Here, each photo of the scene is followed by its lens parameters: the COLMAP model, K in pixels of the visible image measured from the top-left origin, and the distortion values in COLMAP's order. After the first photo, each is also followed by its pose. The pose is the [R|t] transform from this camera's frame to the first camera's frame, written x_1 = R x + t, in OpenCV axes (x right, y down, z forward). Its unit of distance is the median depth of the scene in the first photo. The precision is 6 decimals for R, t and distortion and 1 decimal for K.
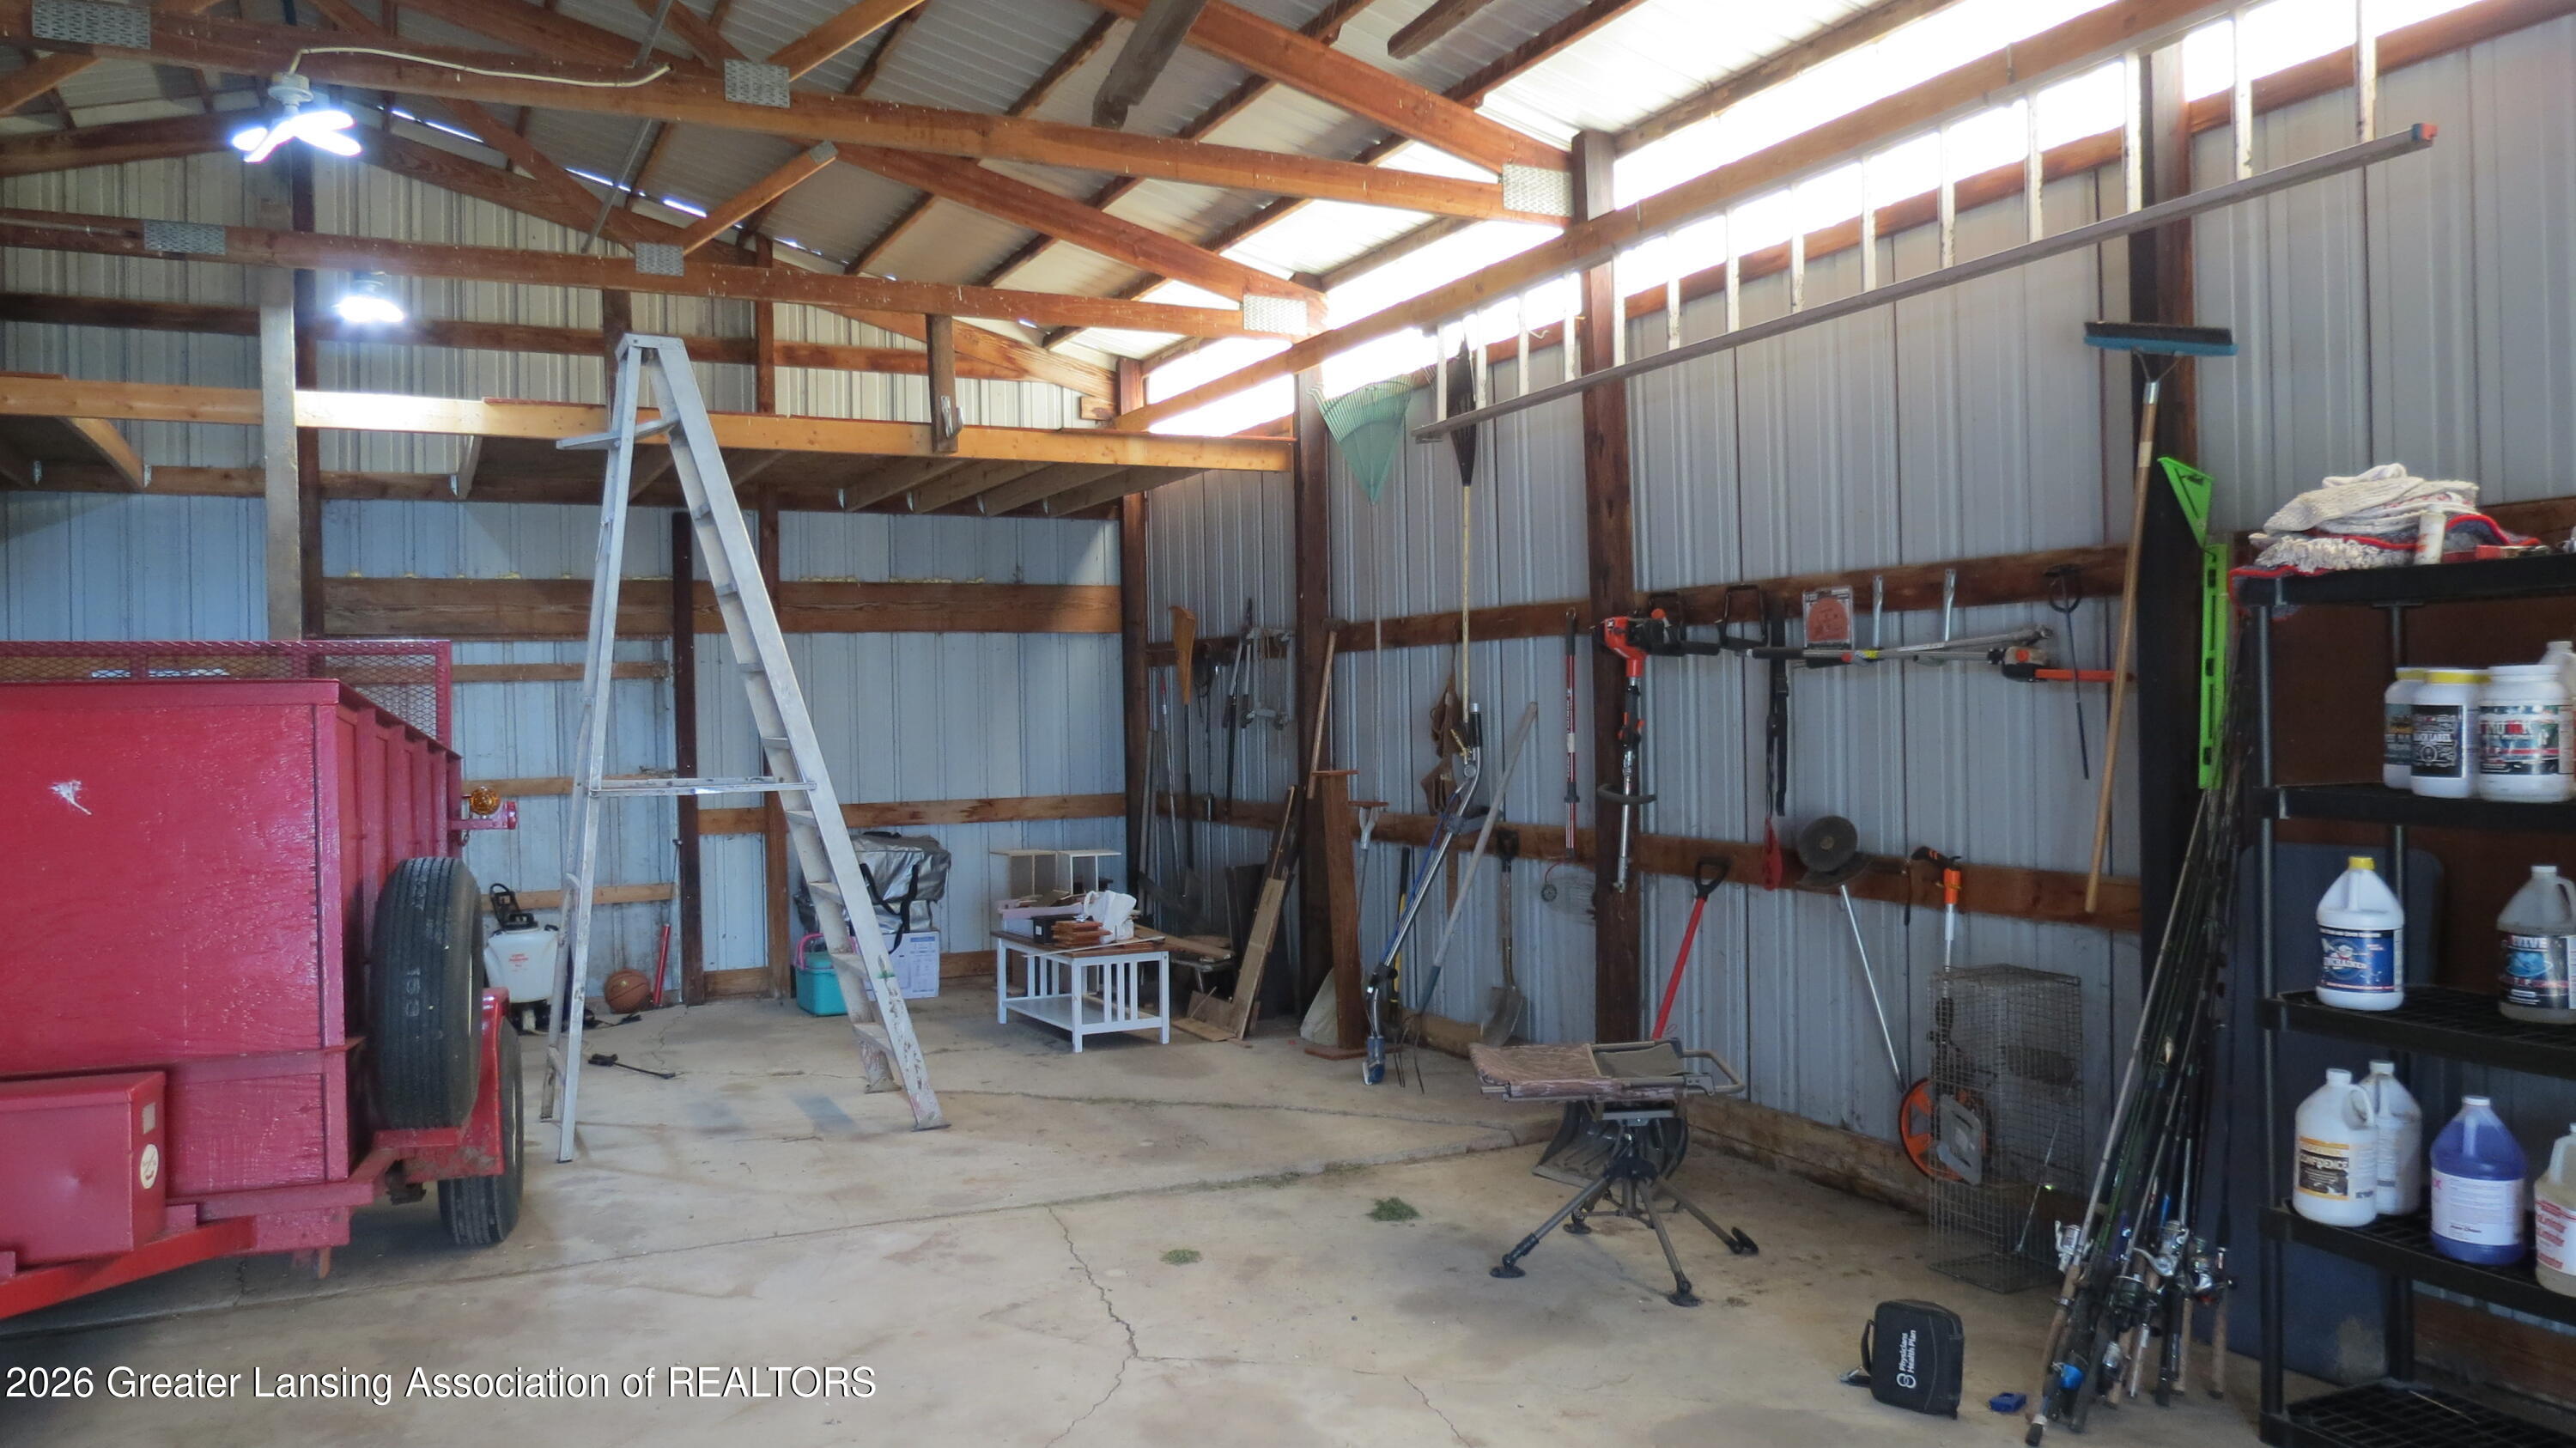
lens RADIAL K [[1841.2, 0, 1293.6], [0, 1841.2, 725.6], [0, 0, 1]] dist [-0.020024, -0.005279]
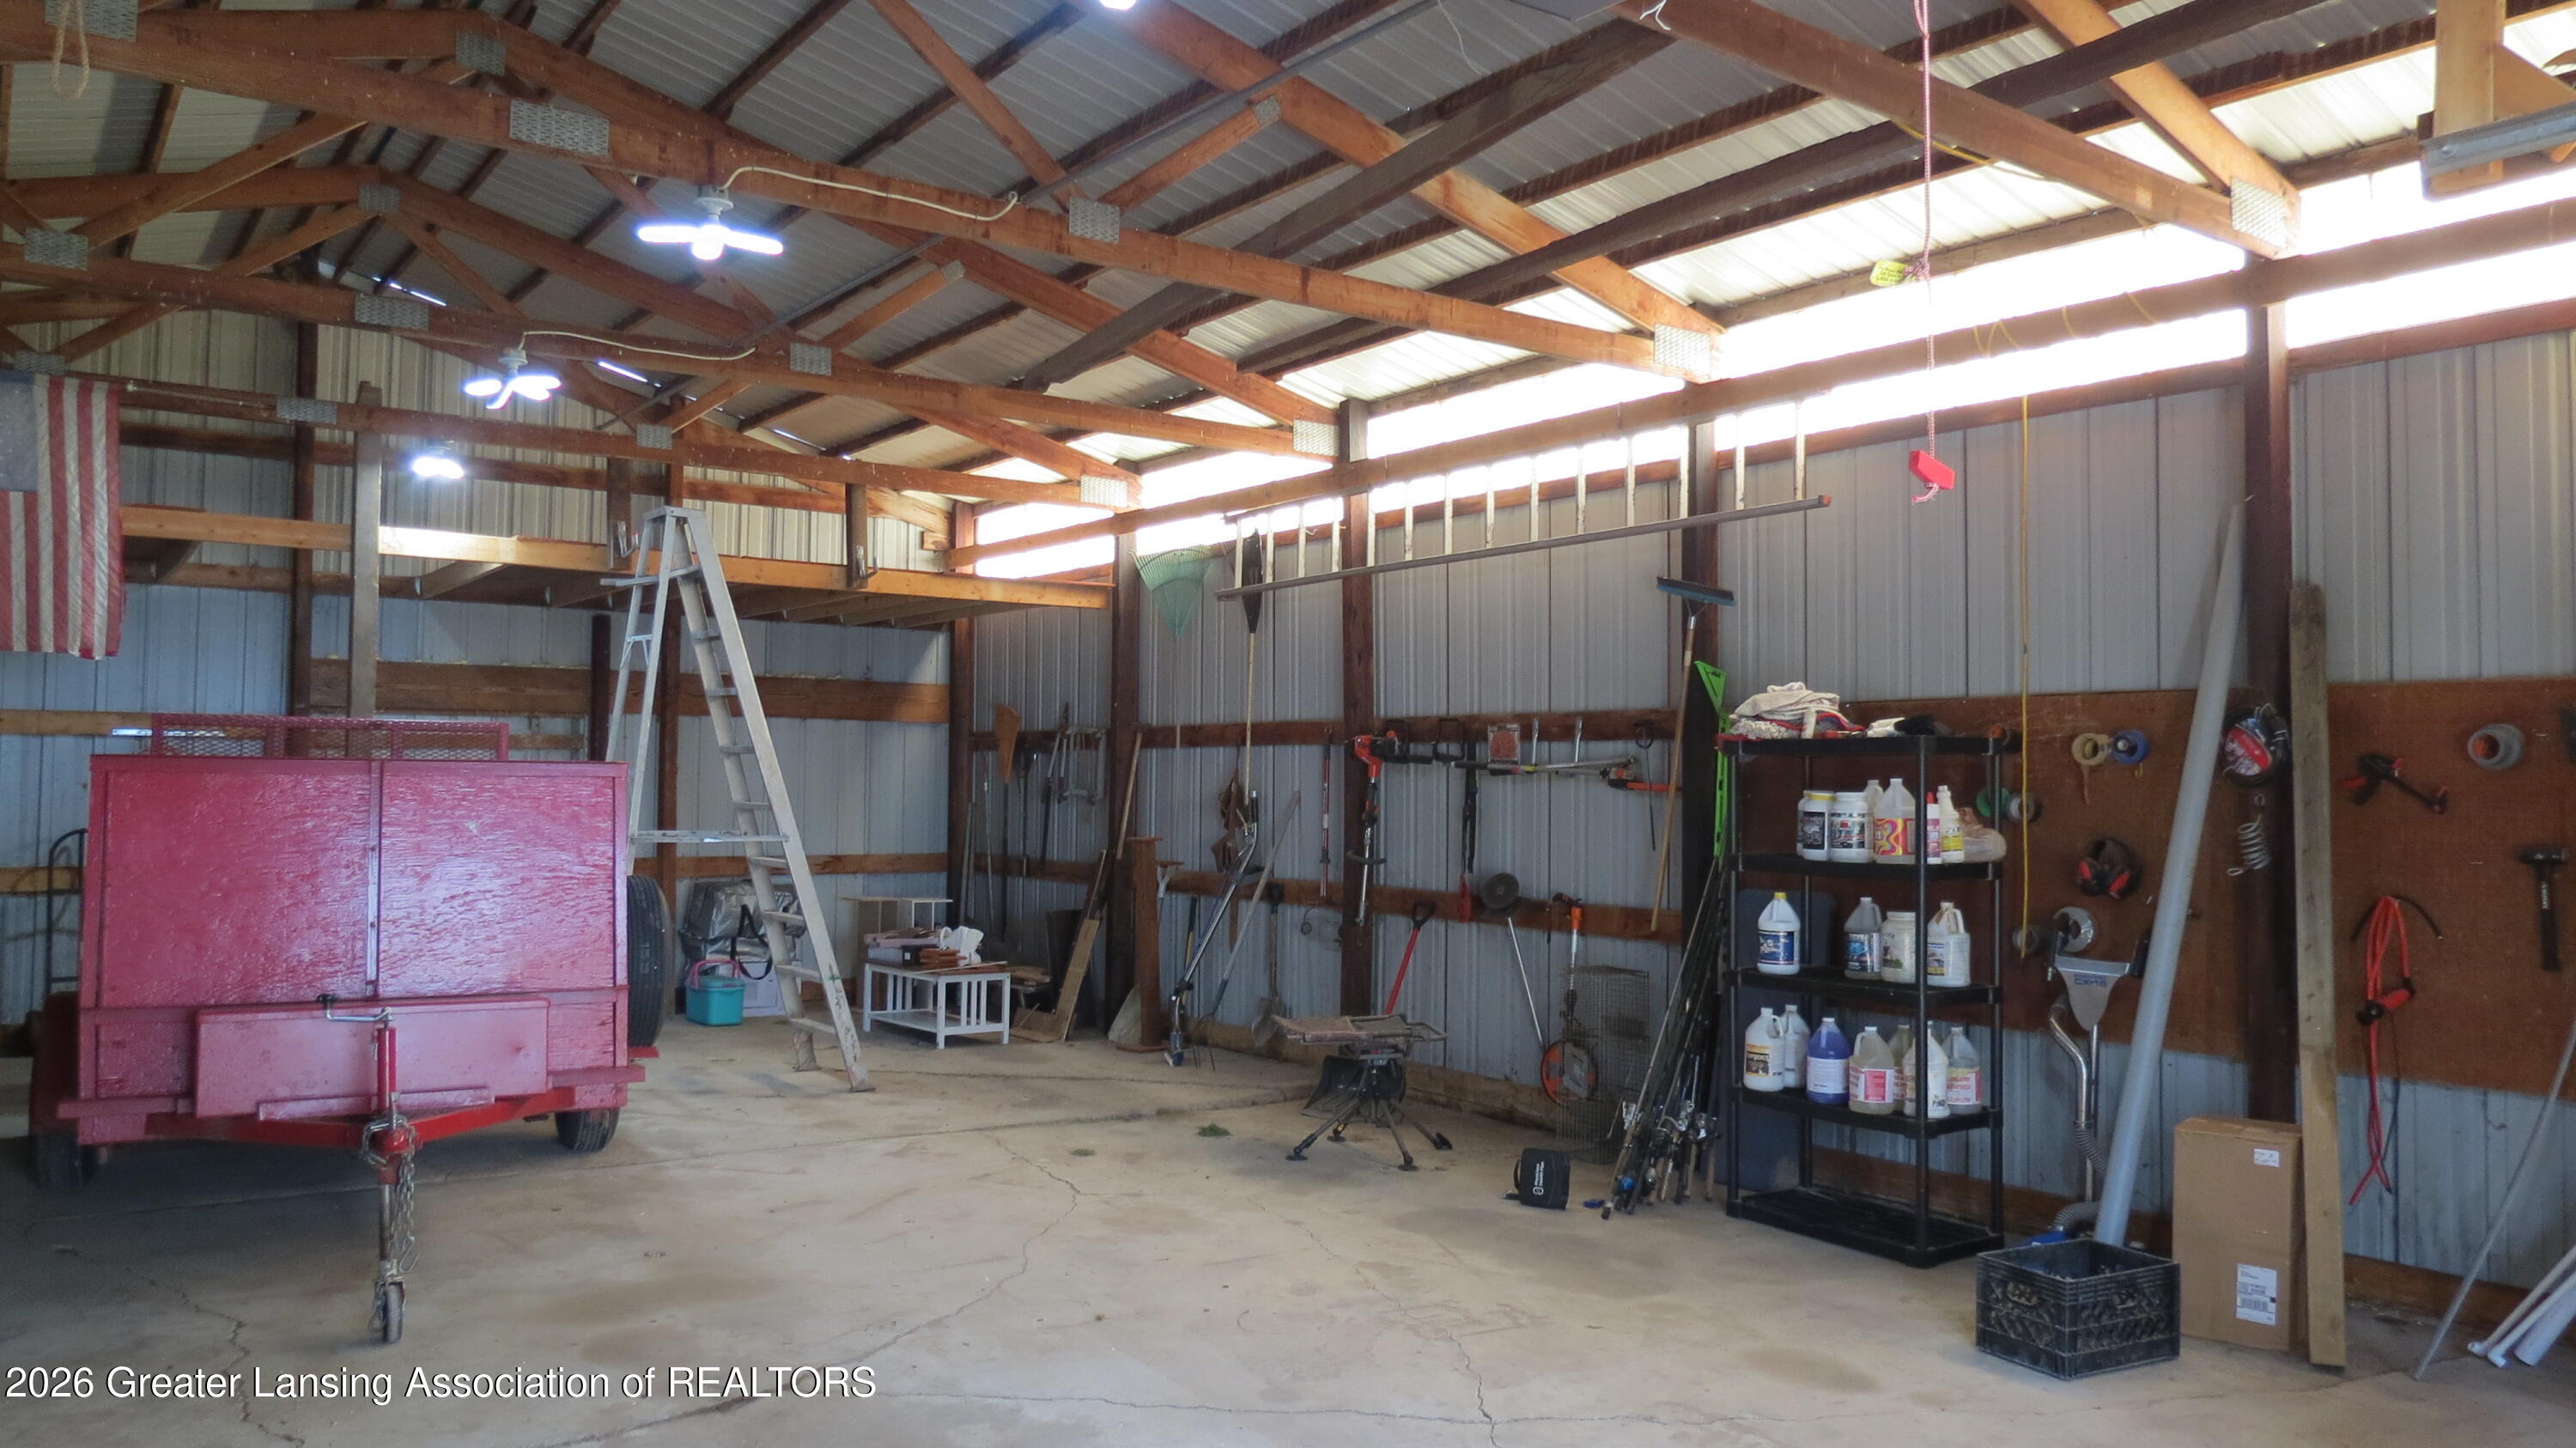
lens RADIAL K [[1841.2, 0, 1285.0], [0, 1841.2, 726.6], [0, 0, 1]] dist [-0.020024, -0.005279]
pose [[0.985922, 0.034090, 0.163697, -0.130443], [-0.027241, 0.998664, -0.043905, -0.000318], [-0.164975, 0.038827, 0.985533, -0.447226]]
